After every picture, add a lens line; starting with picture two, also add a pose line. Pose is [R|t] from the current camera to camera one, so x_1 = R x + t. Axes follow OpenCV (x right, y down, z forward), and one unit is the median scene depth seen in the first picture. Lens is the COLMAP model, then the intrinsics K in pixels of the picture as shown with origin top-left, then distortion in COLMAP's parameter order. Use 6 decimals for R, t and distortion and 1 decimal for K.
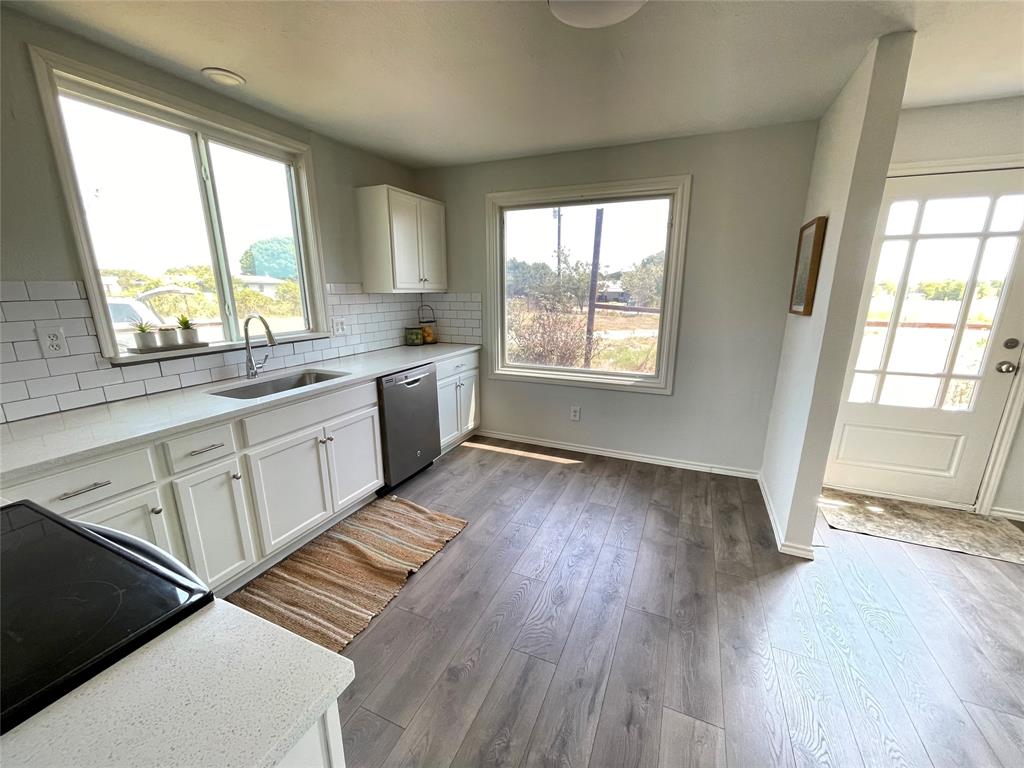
lens RADIAL K [[414.2, 0, 513.1], [0, 414.2, 391.6], [0, 0, 1]] dist [-0.000881, -0.000250]
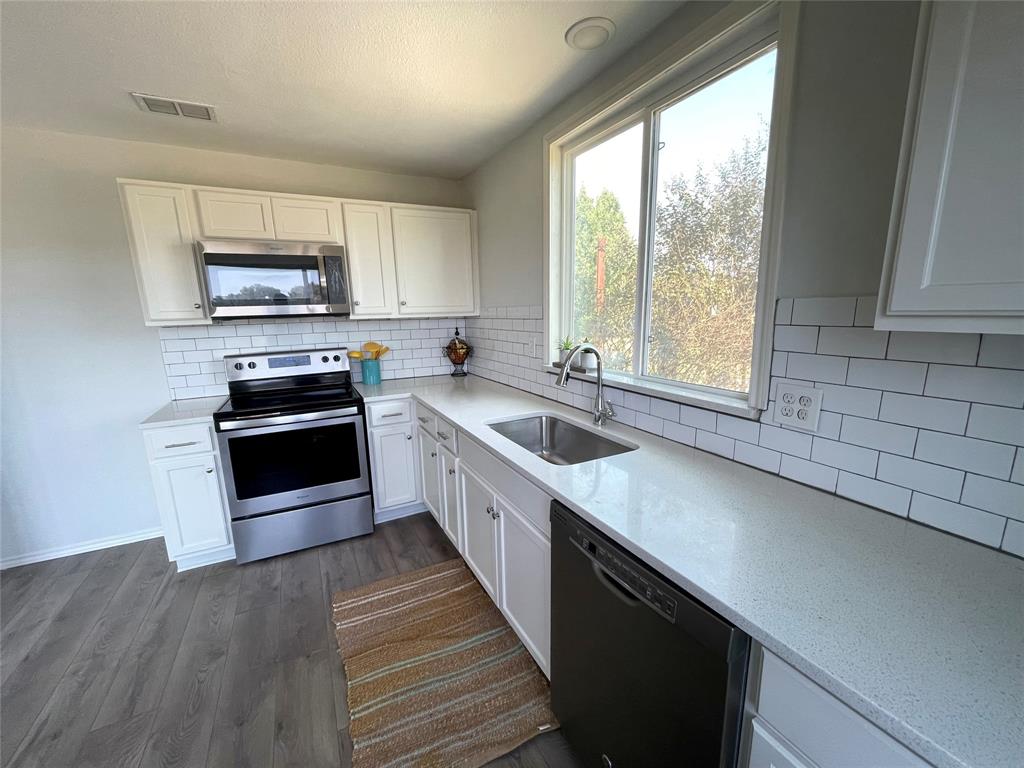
lens RADIAL K [[414.2, 0, 513.1], [0, 414.2, 391.6], [0, 0, 1]] dist [-0.000881, -0.000250]
pose [[-0.628639, 0.161524, -0.760738, 0.051059], [-0.172831, 0.924716, 0.339160, -0.278145], [0.758250, 0.344688, -0.553396, 1.092719]]
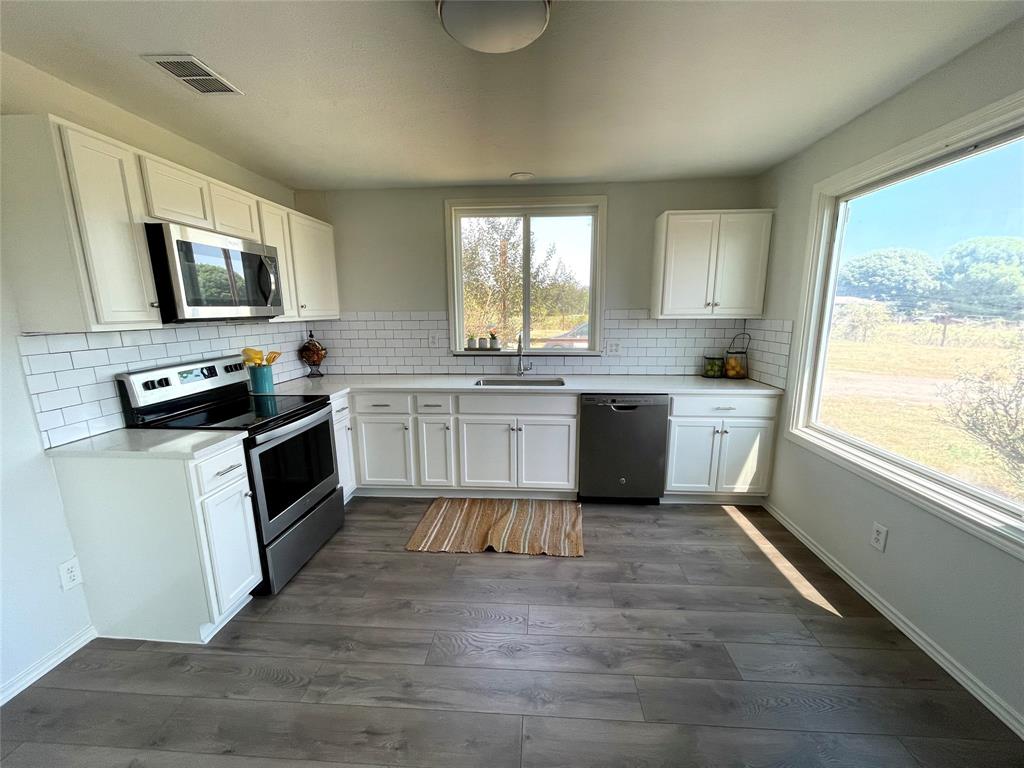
lens RADIAL K [[414.2, 0, 513.1], [0, 414.2, 391.6], [0, 0, 1]] dist [-0.000881, -0.000250]
pose [[0.334763, 0.178272, -0.925285, 0.591460], [-0.223090, 0.969019, 0.105985, -0.108135], [0.915513, 0.170942, 0.364162, 0.393249]]
